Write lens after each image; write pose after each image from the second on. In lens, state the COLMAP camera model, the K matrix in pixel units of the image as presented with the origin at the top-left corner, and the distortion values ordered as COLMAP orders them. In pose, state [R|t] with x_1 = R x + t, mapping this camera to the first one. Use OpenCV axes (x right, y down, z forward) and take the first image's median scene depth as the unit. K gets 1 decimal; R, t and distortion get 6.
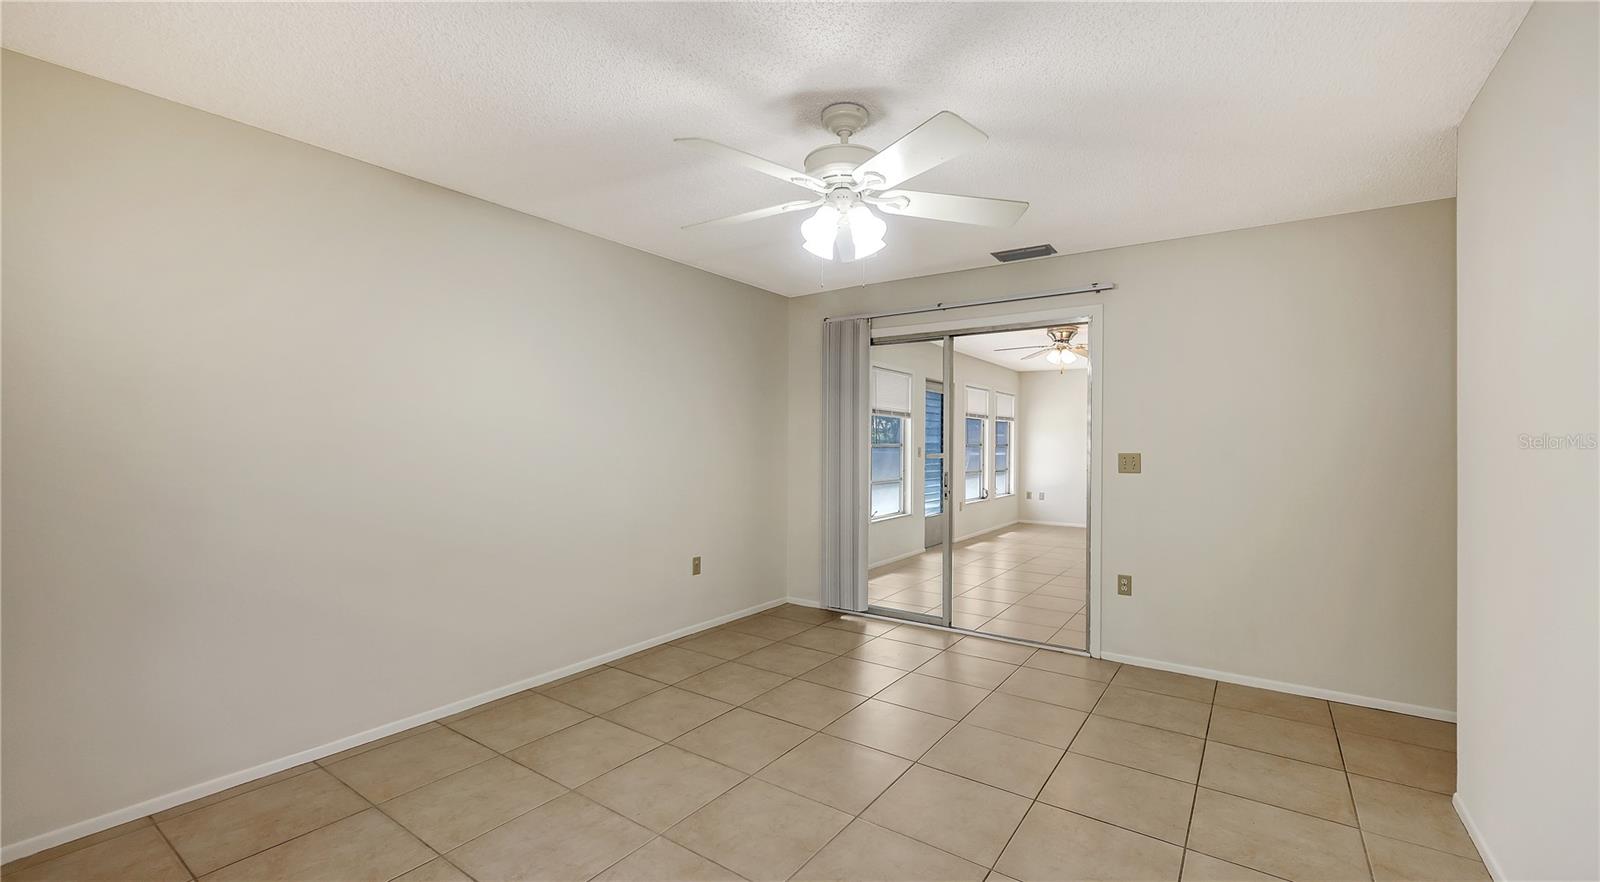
lens RADIAL K [[654.3, 0, 791.7], [0, 654.3, 453.5], [0, 0, 1]] dist [0.002502, 0.000267]
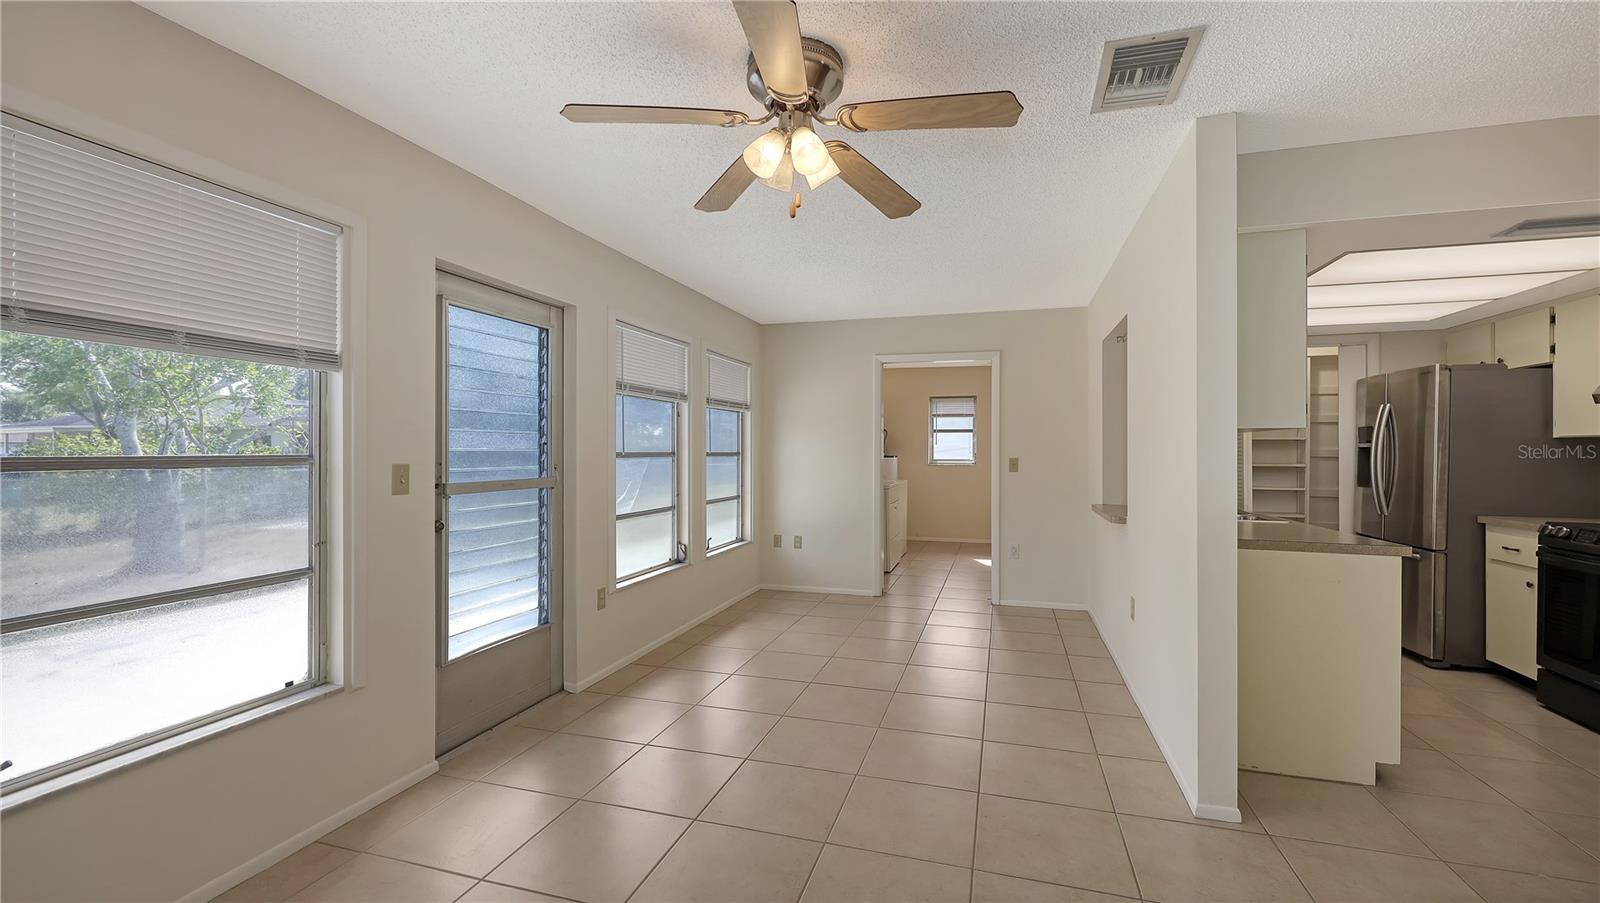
lens RADIAL K [[653.6, 0, 810.3], [0, 653.6, 457.0], [0, 0, 1]] dist [0.002536, 0.000035]
pose [[0.943938, -0.007953, 0.330028, 0.321489], [0.008697, 0.999962, -0.000778, -0.013425], [-0.330009, 0.003605, 0.943971, 0.720535]]
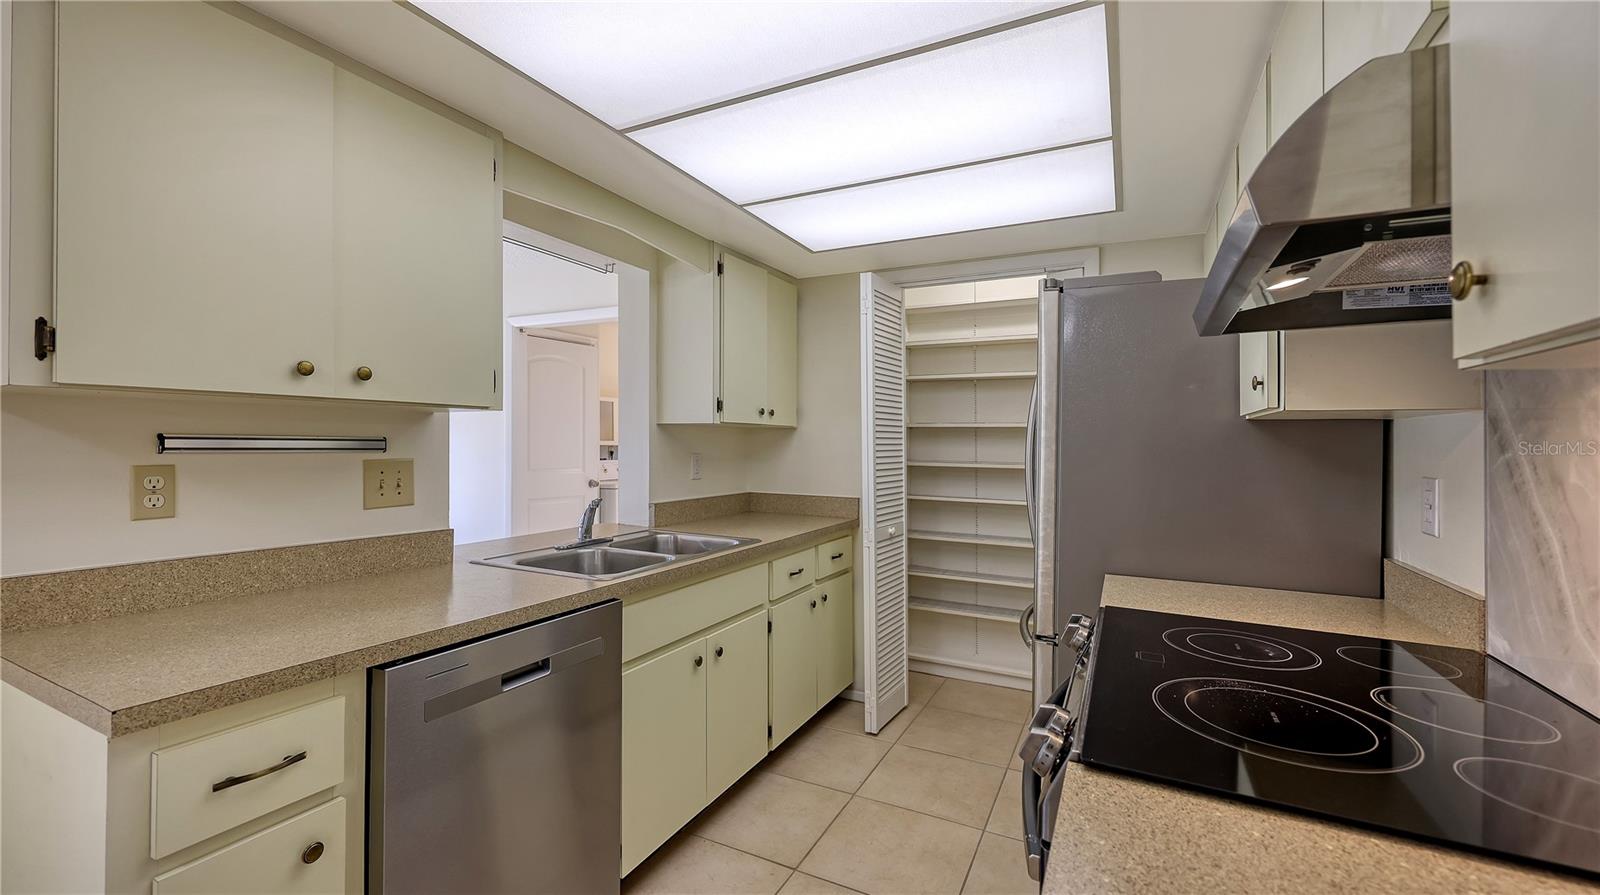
lens RADIAL K [[653.6, 0, 804.1], [0, 653.6, 442.6], [0, 0, 1]] dist [0.002536, 0.000035]
pose [[0.986086, 0.002397, 0.166217, 0.884557], [-0.000667, 0.999945, -0.010458, -0.012635], [-0.166233, 0.010202, 0.986034, 0.807703]]
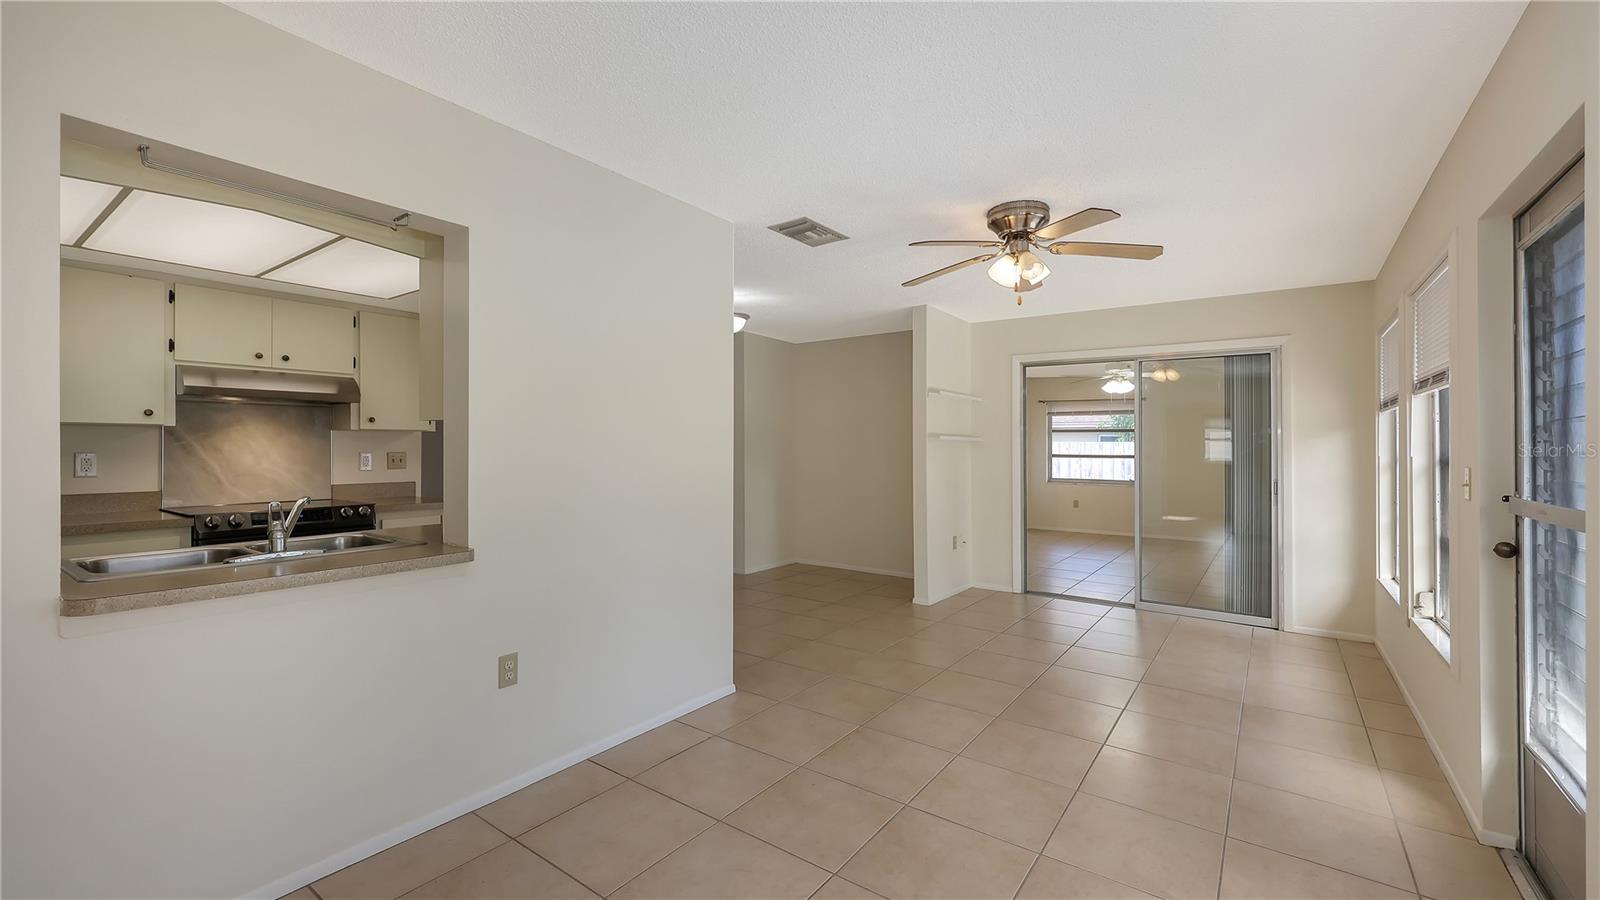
lens RADIAL K [[653.6, 0, 794.9], [0, 653.6, 447.4], [0, 0, 1]] dist [0.002536, 0.000035]
pose [[-0.999850, -0.015479, -0.007759, 0.583659], [-0.015587, 0.999779, 0.014073, -0.022804], [0.007540, 0.014192, -0.999871, 1.496011]]
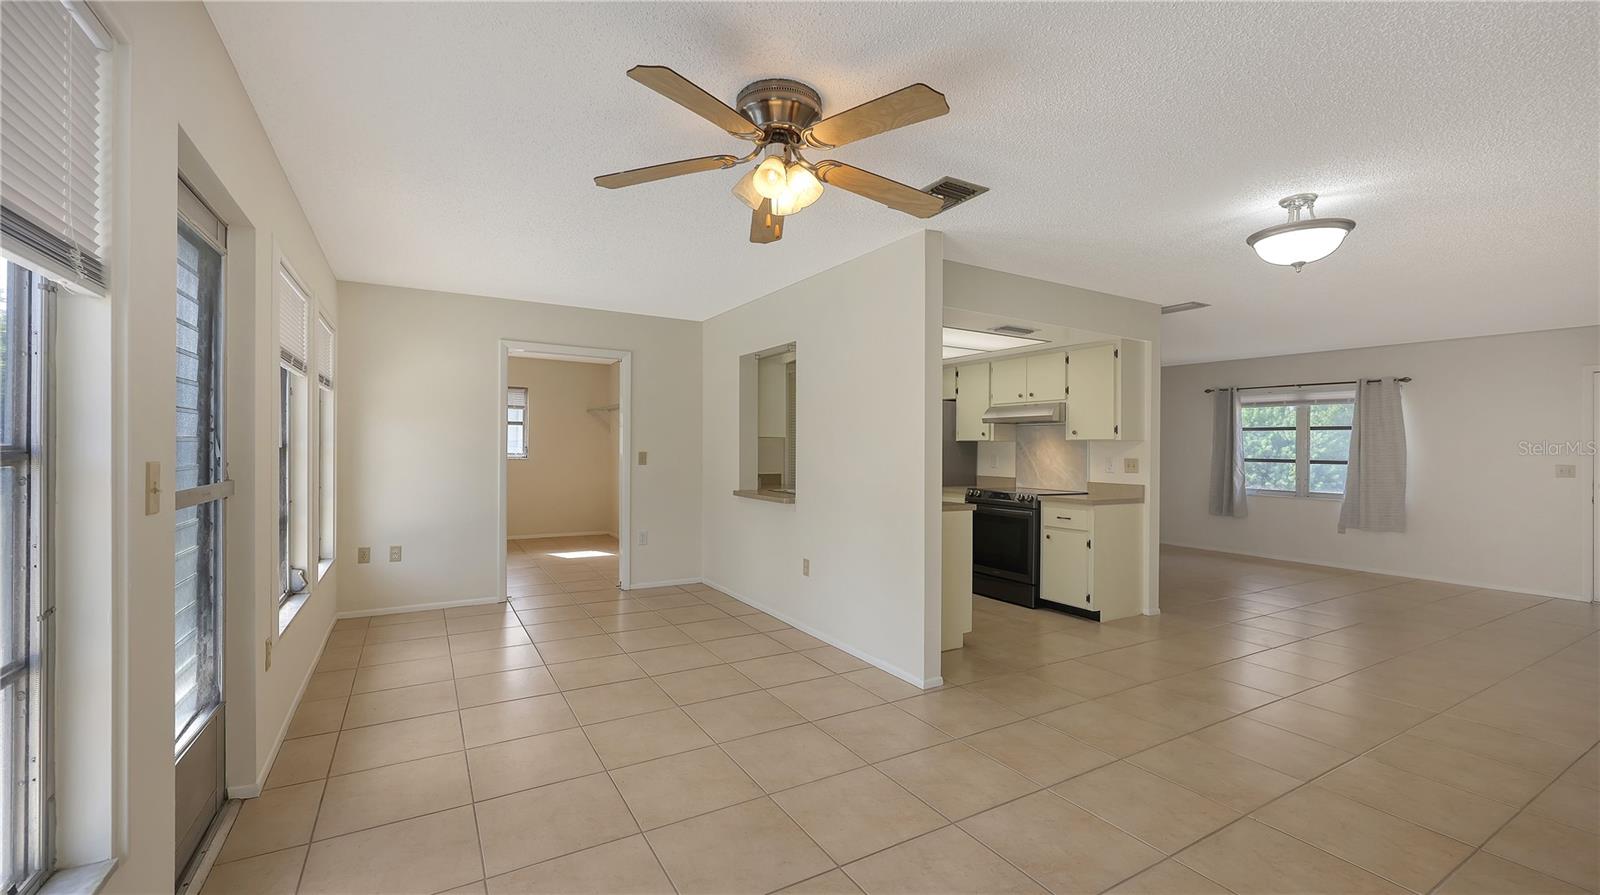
lens RADIAL K [[653.6, 0, 799.1], [0, 653.6, 447.9], [0, 0, 1]] dist [0.002536, 0.000035]
pose [[0.397809, -0.001001, 0.917468, 0.105285], [0.002412, 0.999997, 0.000045, -0.015308], [-0.917465, 0.002195, 0.397811, 0.864769]]
